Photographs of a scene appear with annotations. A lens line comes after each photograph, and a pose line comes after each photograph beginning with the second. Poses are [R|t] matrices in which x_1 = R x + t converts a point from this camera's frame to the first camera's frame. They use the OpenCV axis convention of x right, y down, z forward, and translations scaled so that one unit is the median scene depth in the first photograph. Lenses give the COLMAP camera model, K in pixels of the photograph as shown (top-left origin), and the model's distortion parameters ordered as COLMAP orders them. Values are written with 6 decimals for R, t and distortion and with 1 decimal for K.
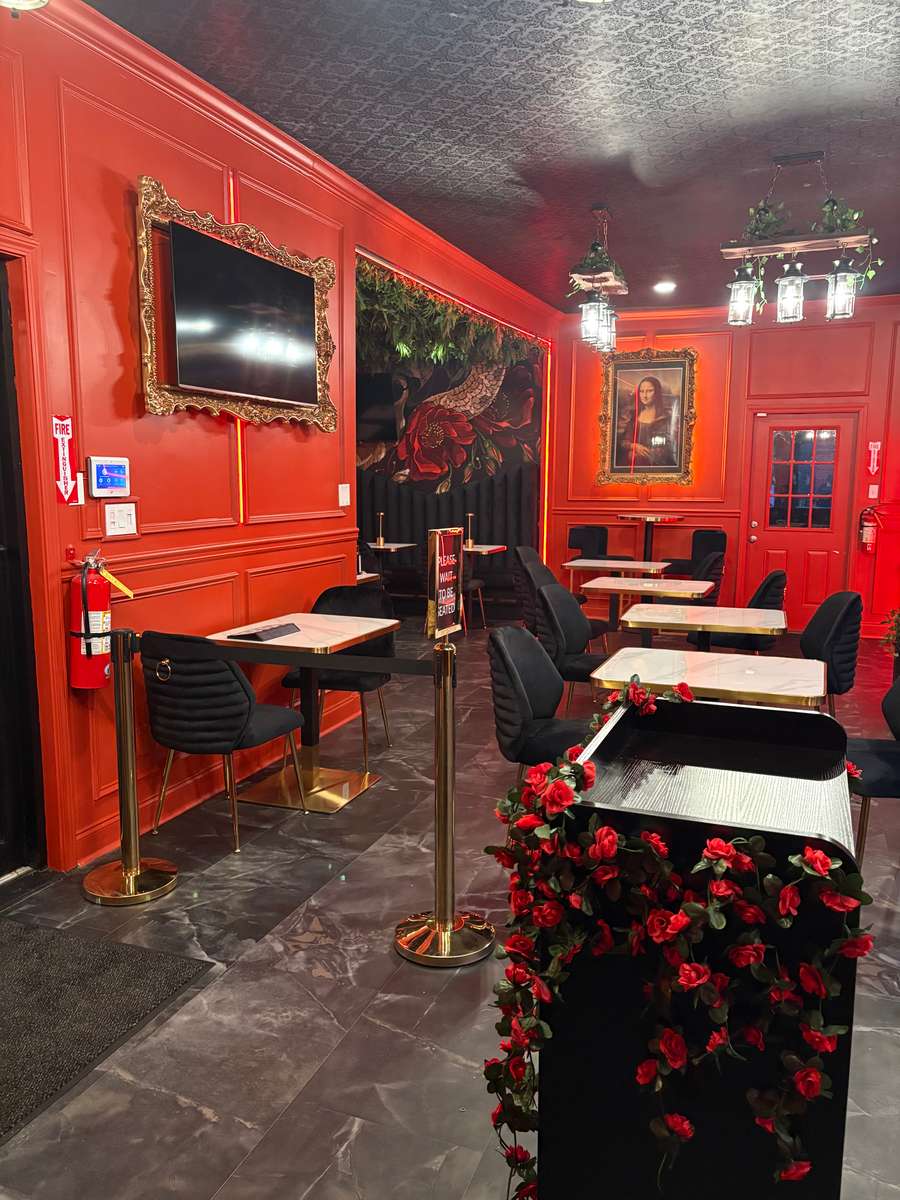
lens RADIAL K [[909.3, 0, 451.5], [0, 909.3, 612.6], [0, 0, 1]] dist [0.044745, -0.039375]
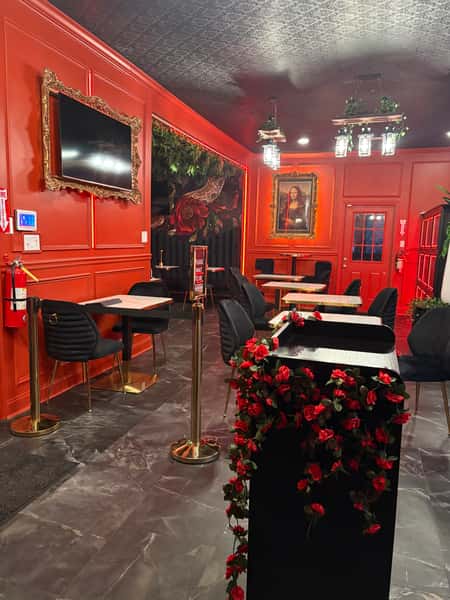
lens RADIAL K [[454.6, 0, 221.8], [0, 454.6, 304.5], [0, 0, 1]] dist [0.044745, -0.039375]
pose [[0.998147, 0.010991, 0.059849, -0.008709], [-0.010743, 0.999932, -0.004459, 0.025169], [-0.059894, 0.003808, 0.998197, -0.005623]]
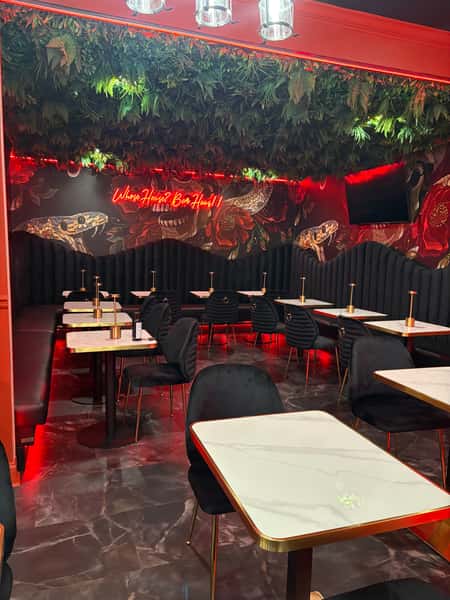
lens RADIAL K [[454.6, 0, 225.0], [0, 454.6, 305.1], [0, 0, 1]] dist [0.044745, -0.039375]
pose [[0.661192, 0.109296, -0.742213, 0.507552], [-0.135811, 0.990423, 0.024861, -0.158755], [0.737822, 0.084362, 0.669703, 1.058391]]
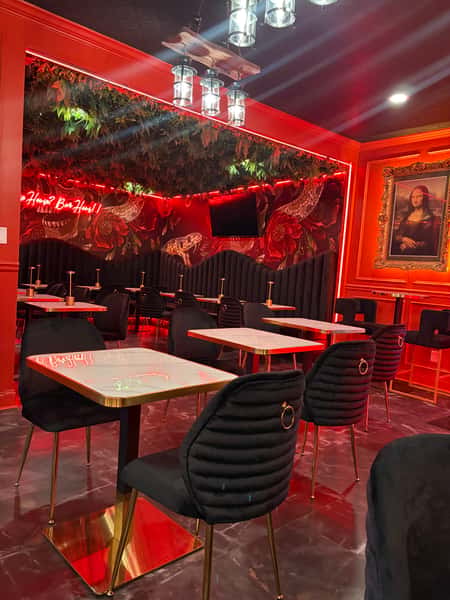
lens RADIAL K [[454.6, 0, 224.4], [0, 454.6, 301.6], [0, 0, 1]] dist [0.044745, -0.039375]
pose [[0.885119, 0.090243, -0.456532, 0.574193], [-0.136006, 0.988349, -0.068320, -0.042399], [0.445047, 0.122562, 0.887080, 0.700811]]
